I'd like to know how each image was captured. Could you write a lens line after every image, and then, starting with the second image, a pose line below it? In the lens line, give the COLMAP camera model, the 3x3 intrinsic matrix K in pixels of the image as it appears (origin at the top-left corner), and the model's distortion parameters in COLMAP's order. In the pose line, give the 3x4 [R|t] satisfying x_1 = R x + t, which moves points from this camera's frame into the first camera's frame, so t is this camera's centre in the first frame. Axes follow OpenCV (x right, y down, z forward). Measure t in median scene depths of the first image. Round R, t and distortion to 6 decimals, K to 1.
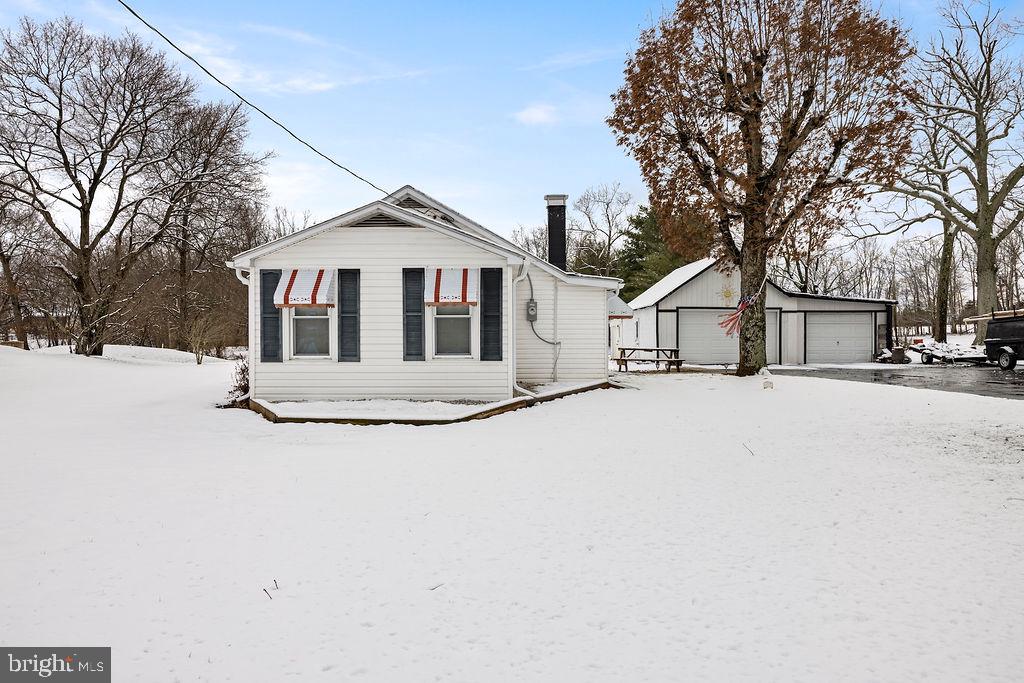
lens RADIAL K [[686.8, 0, 511.4], [0, 686.8, 339.2], [0, 0, 1]] dist [0.023757, 0.002481]
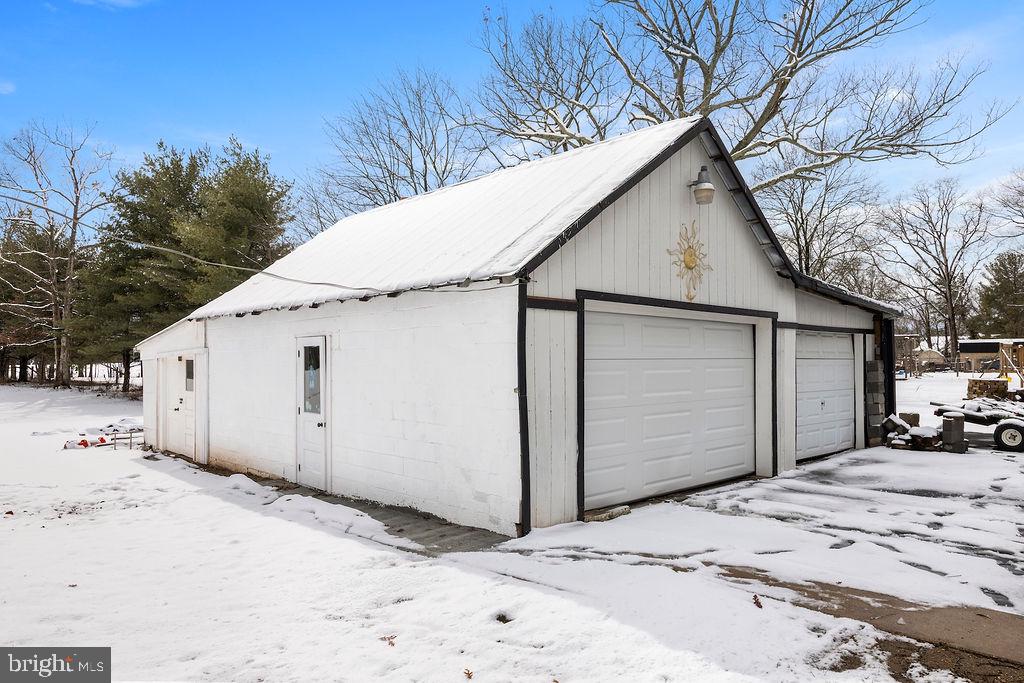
lens RADIAL K [[686.8, 0, 512.3], [0, 686.8, 345.3], [0, 0, 1]] dist [0.023757, 0.002481]
pose [[0.741099, 0.014108, 0.671248, 0.050166], [0.005468, 0.999619, -0.027047, -0.019910], [-0.671374, 0.023715, 0.740739, 0.826255]]
